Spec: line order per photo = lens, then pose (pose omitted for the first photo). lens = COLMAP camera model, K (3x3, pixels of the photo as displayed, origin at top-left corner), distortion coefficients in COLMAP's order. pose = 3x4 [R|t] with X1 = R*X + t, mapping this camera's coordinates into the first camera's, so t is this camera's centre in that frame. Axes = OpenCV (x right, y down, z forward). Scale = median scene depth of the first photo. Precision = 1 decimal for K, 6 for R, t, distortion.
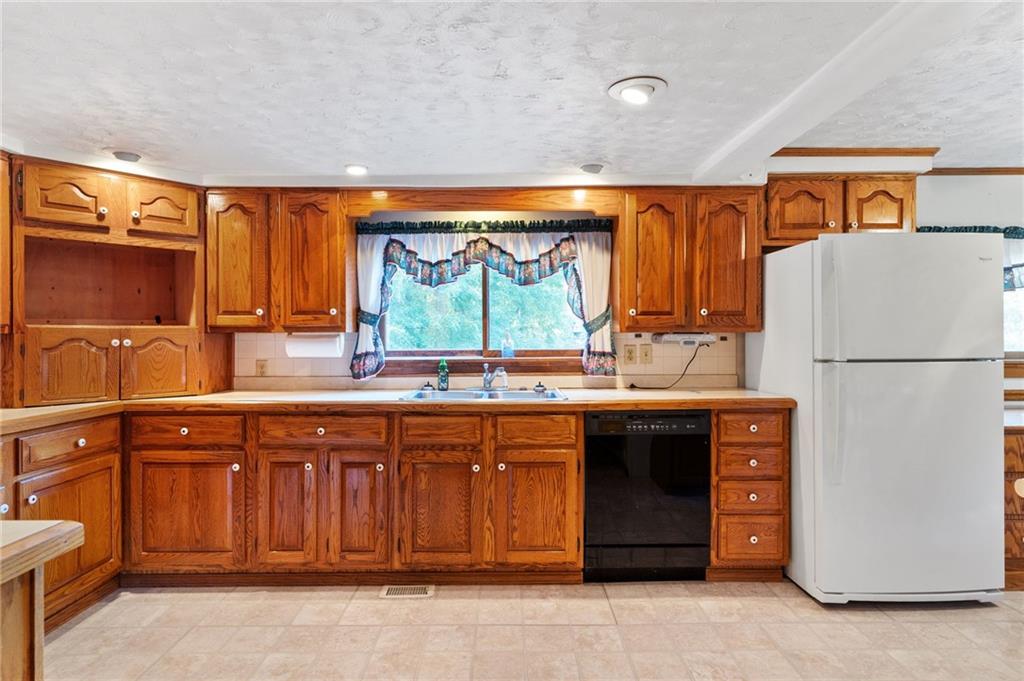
lens RADIAL K [[573.5, 0, 509.0], [0, 573.5, 338.7], [0, 0, 1]] dist [0.004463, 0.000682]
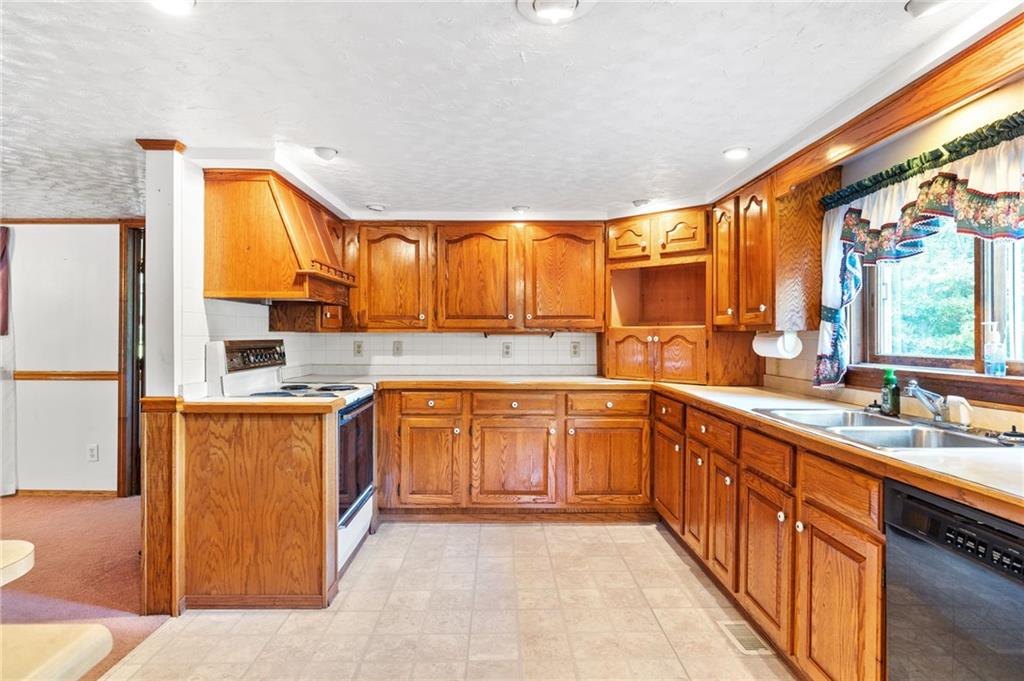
lens RADIAL K [[573.5, 0, 510.2], [0, 573.5, 335.1], [0, 0, 1]] dist [0.004463, 0.000682]
pose [[0.010529, 0.004994, -0.999932, 0.658143], [-0.006781, 0.999965, 0.004923, -0.005943], [0.999922, 0.006729, 0.010562, 0.636763]]
